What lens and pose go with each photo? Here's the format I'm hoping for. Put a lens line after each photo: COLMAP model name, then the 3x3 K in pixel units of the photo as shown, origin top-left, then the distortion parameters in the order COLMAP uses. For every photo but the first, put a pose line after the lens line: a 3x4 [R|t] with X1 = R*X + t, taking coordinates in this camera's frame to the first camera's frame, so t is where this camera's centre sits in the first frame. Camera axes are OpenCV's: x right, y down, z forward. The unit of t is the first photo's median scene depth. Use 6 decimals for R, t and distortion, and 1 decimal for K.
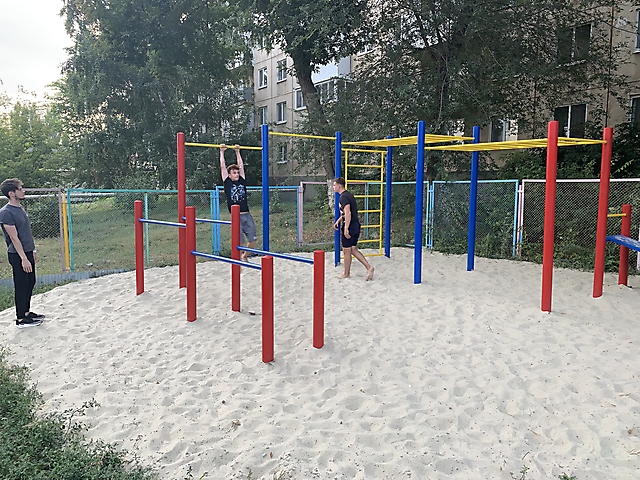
lens RADIAL K [[494.8, 0, 322.4], [0, 494.8, 241.2], [0, 0, 1]] dist [0.050131, -0.043344]
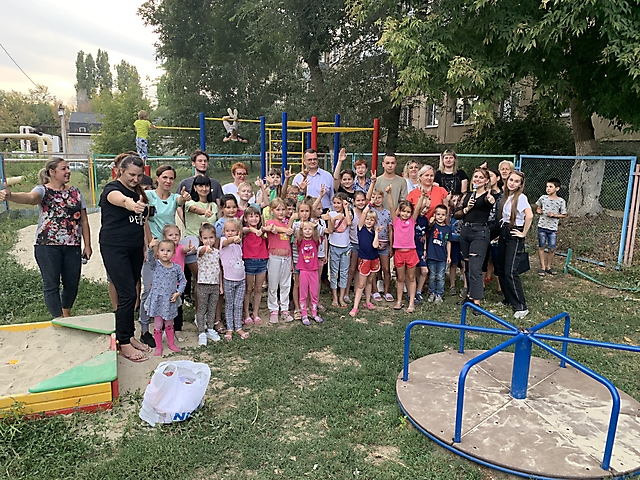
lens RADIAL K [[494.0, 0, 331.4], [0, 494.0, 239.5], [0, 0, 1]] dist [0.050487, -0.042494]
pose [[0.972608, 0.055474, -0.225737, 0.313114], [-0.041696, 0.996990, 0.065359, 0.015026], [0.228683, -0.054156, 0.971993, -0.190039]]
